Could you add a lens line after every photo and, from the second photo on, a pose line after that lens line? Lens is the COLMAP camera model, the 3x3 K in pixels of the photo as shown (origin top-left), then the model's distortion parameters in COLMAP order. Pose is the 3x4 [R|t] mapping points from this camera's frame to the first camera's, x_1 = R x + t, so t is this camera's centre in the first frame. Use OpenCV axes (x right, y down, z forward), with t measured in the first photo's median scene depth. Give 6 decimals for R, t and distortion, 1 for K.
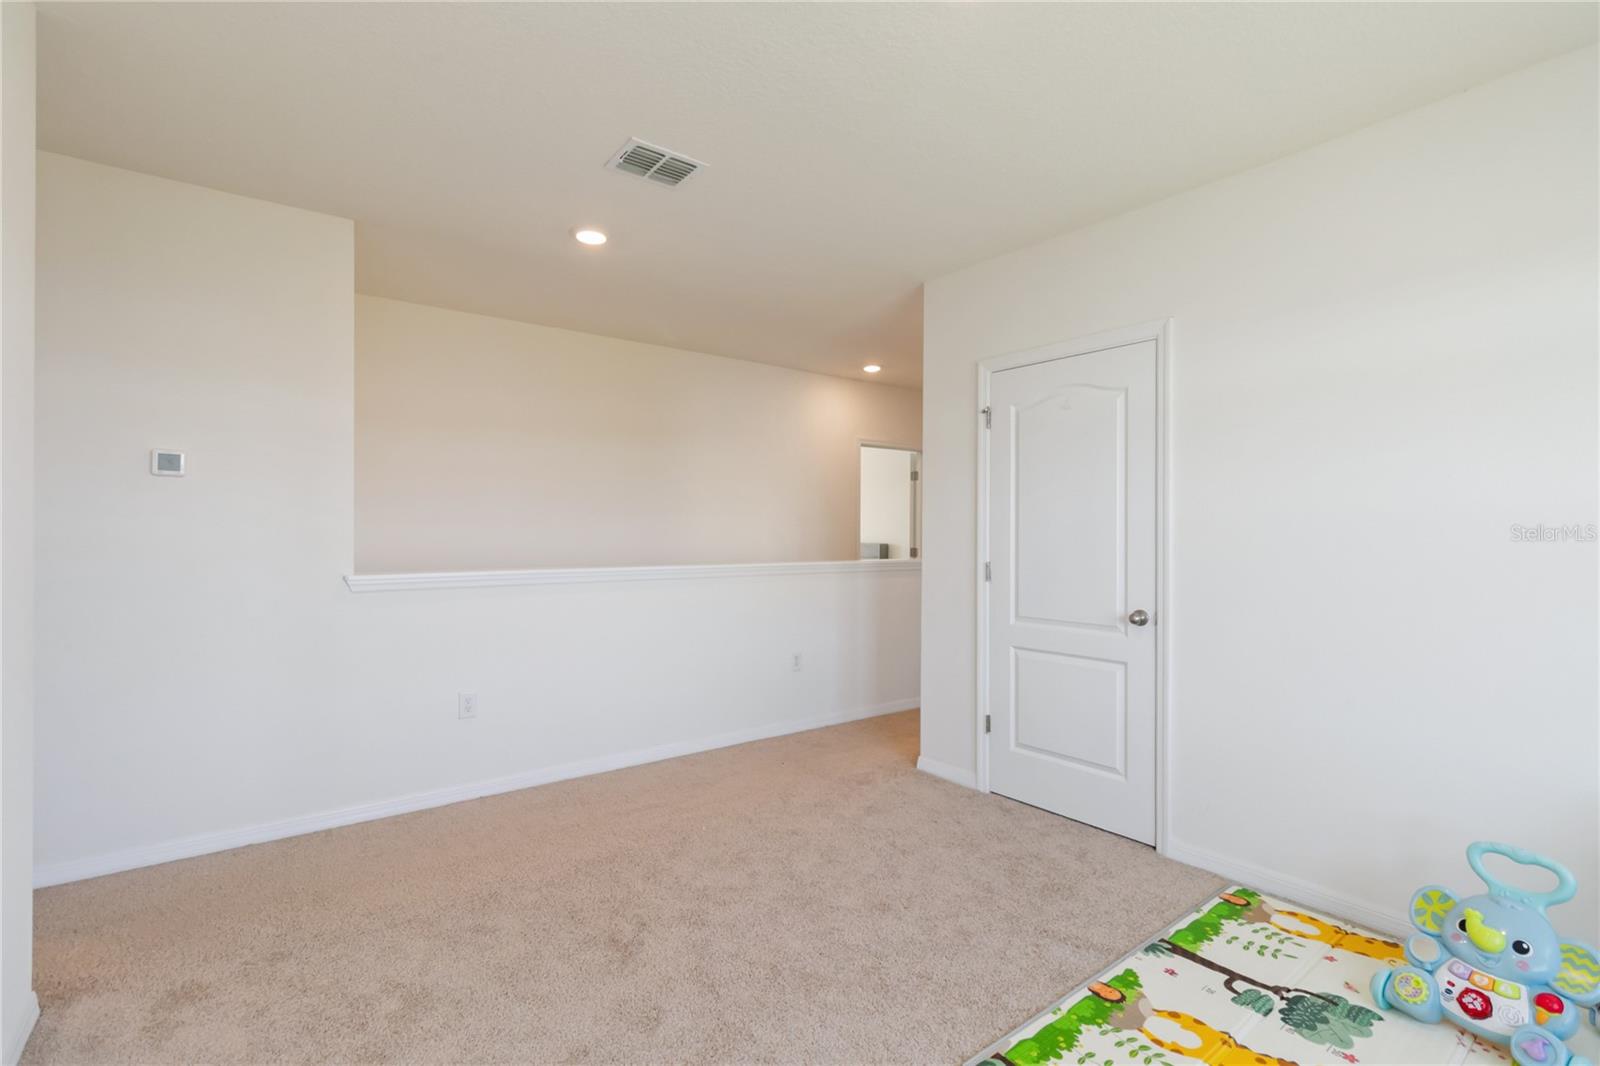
lens RADIAL K [[740.3, 0, 800.0], [0, 740.3, 533.0], [0, 0, 1]] dist [0.000278, -0.000003]
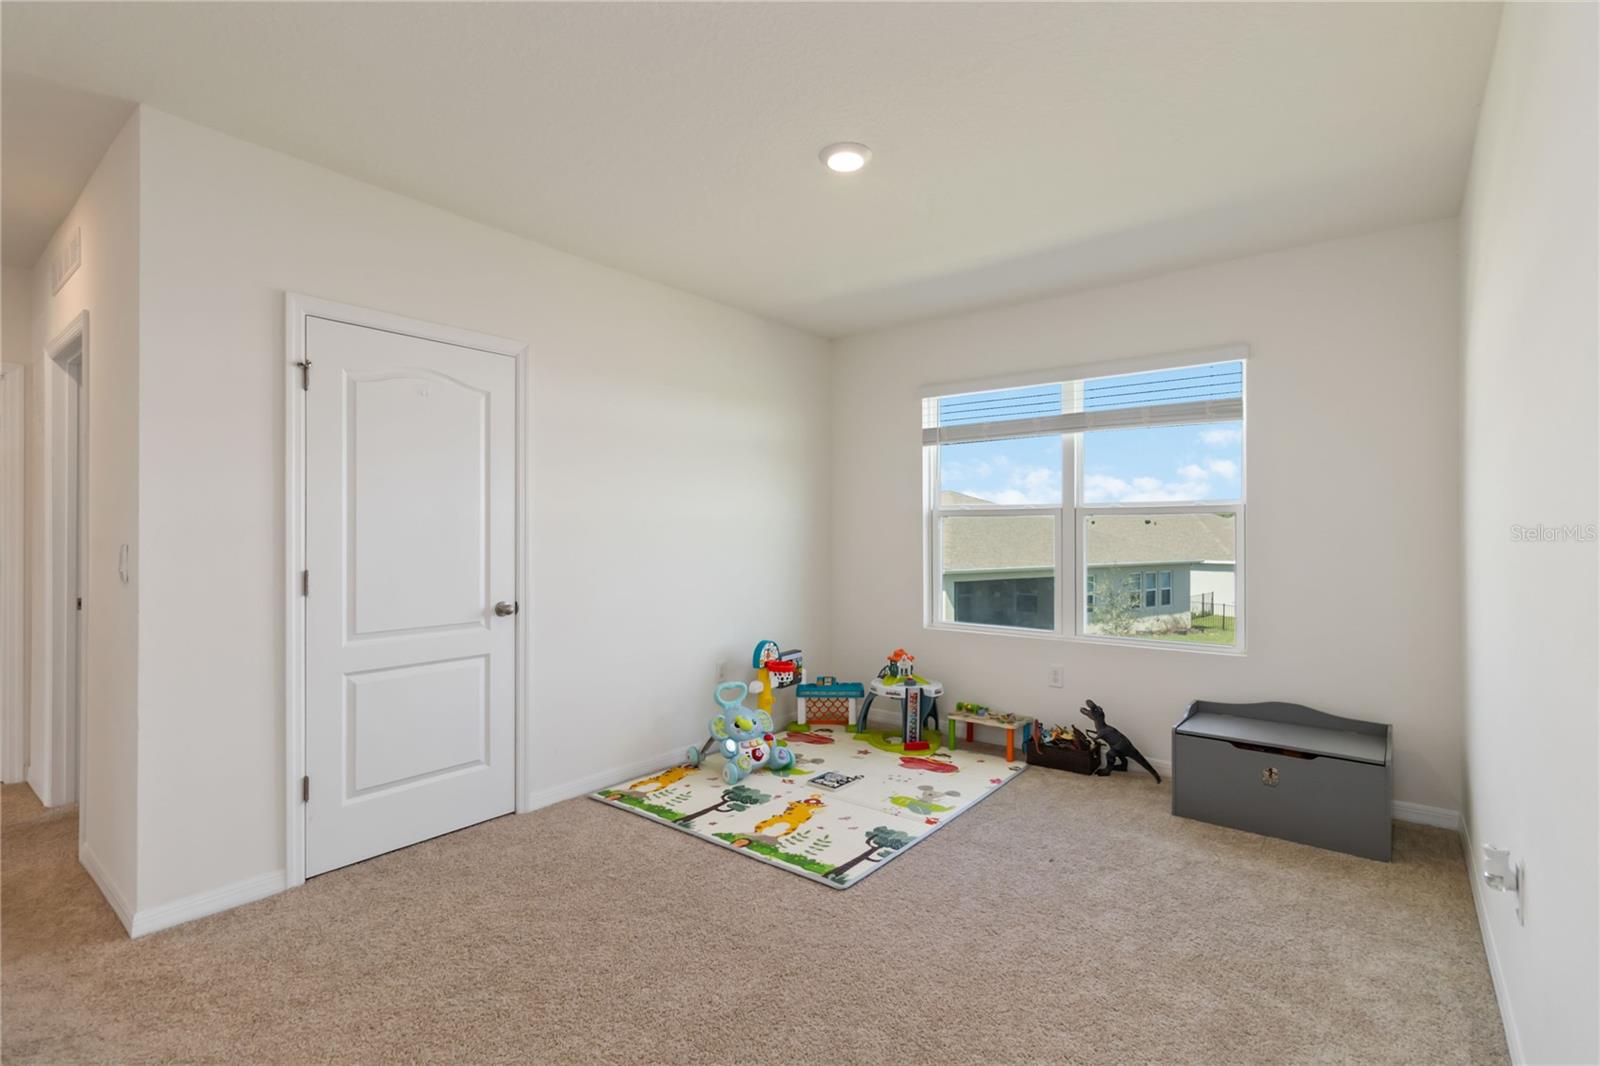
lens RADIAL K [[740.3, 0, 800.0], [0, 740.3, 533.0], [0, 0, 1]] dist [0.000278, -0.000003]
pose [[-0.244164, -0.001247, 0.969733, -0.681693], [-0.000278, 0.999999, 0.001216, 0.001631], [-0.969734, 0.000027, -0.244164, 0.820739]]
